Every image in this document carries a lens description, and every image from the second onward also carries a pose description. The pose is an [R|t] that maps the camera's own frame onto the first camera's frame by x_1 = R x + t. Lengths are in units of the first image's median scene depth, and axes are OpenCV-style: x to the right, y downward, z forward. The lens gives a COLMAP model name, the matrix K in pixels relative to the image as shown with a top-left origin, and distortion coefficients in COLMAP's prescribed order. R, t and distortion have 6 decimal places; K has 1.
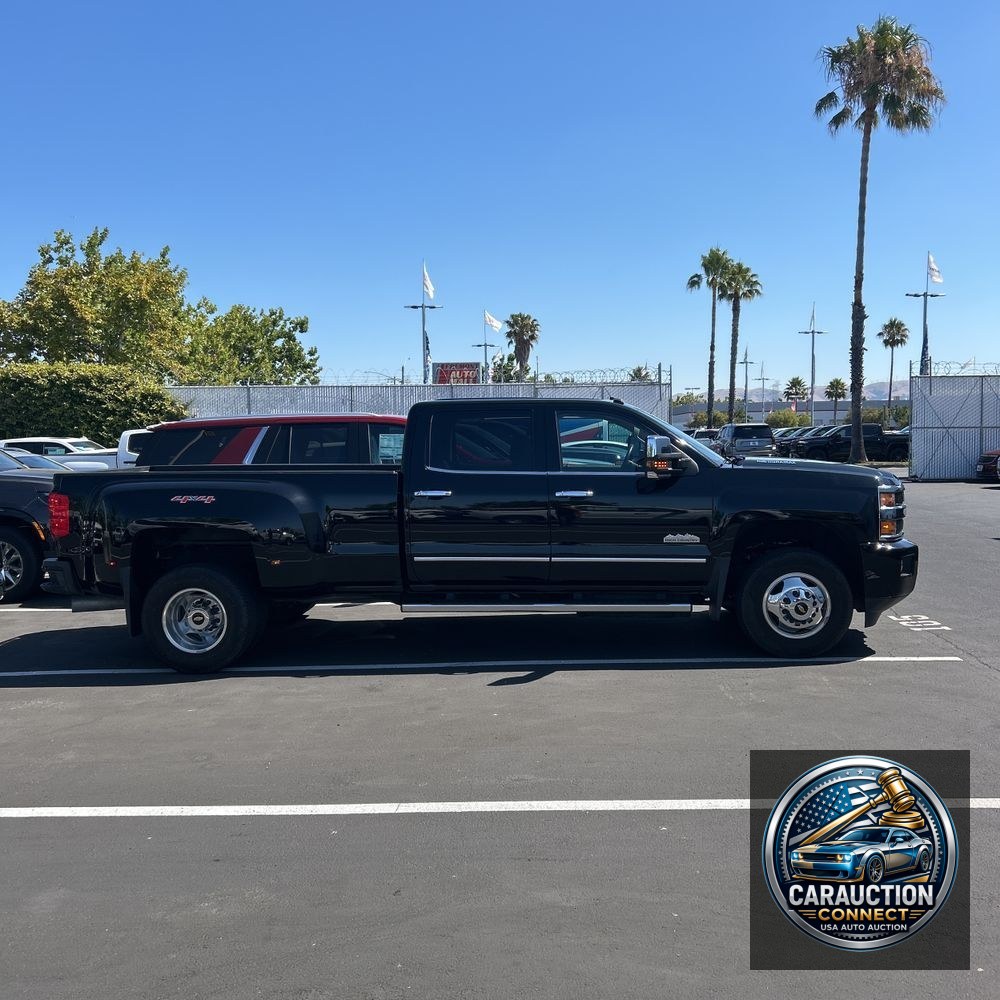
lens RADIAL K [[1019.6, 0, 495.5], [0, 1019.6, 528.0], [0, 0, 1]] dist [0.012581, 0.000000]
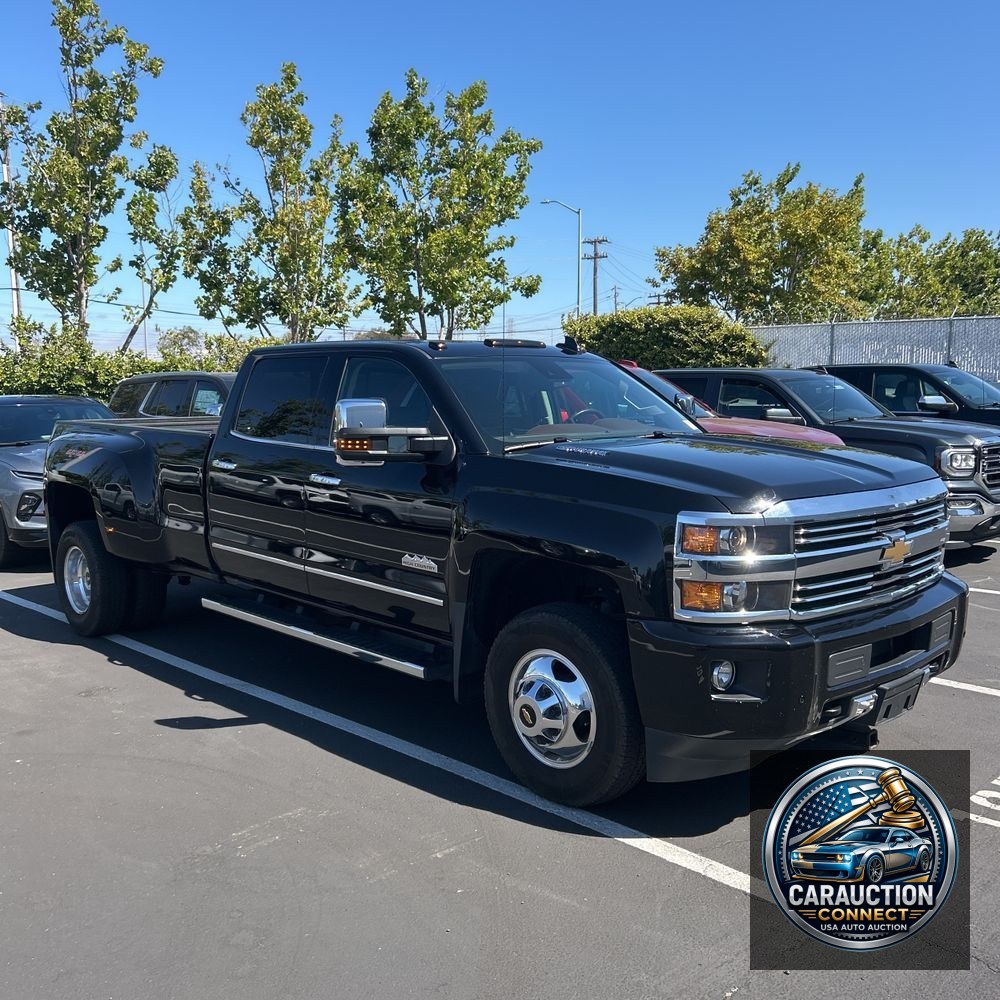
lens RADIAL K [[1019.6, 0, 483.2], [0, 1019.6, 515.2], [0, 0, 1]] dist [0.012581, 0.000000]
pose [[0.729062, 0.097650, -0.677446, 0.096468], [-0.066565, 0.995194, 0.071814, -0.010152], [0.681203, -0.007263, 0.732058, 0.085702]]
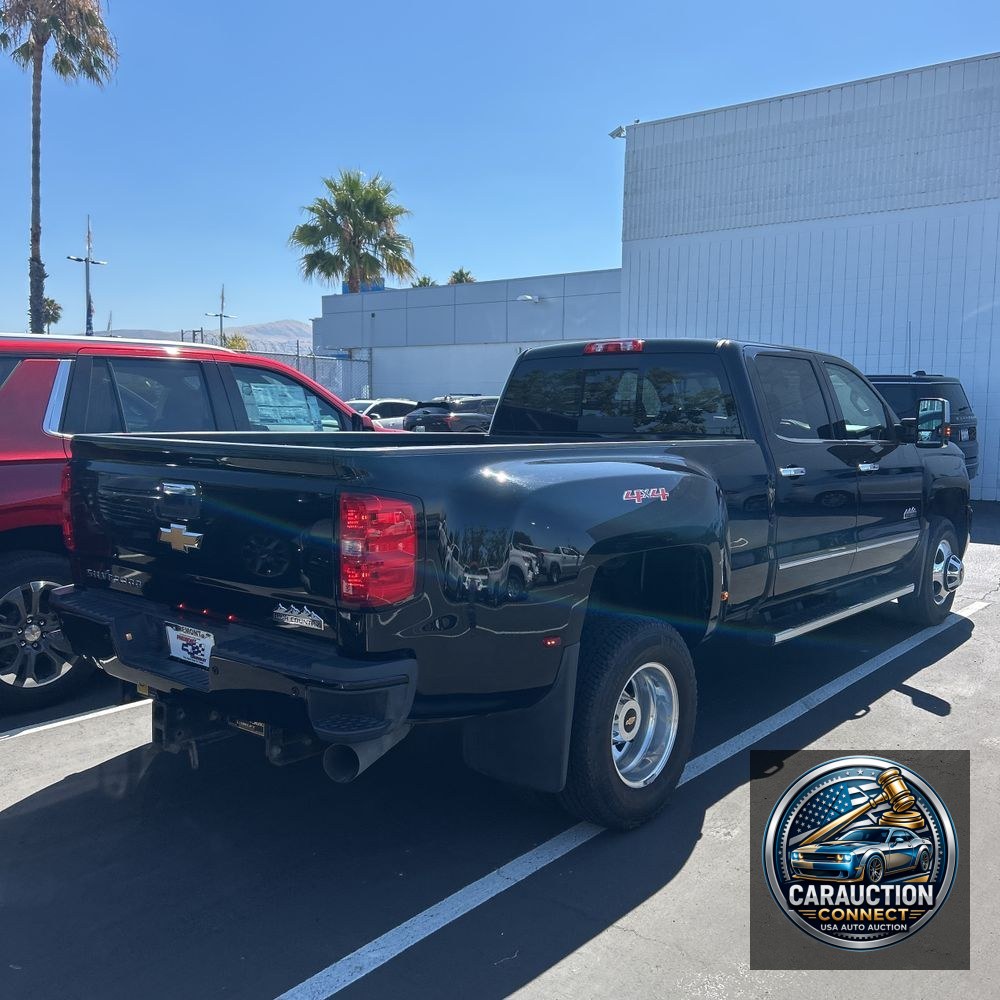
lens RADIAL K [[1019.6, 0, 501.2], [0, 1019.6, 530.3], [0, 0, 1]] dist [0.012581, 0.000000]
pose [[0.602231, -0.069906, 0.795255, -0.114175], [0.049343, 0.997514, 0.050320, -0.006005], [-0.796796, 0.008936, 0.604183, 0.112459]]
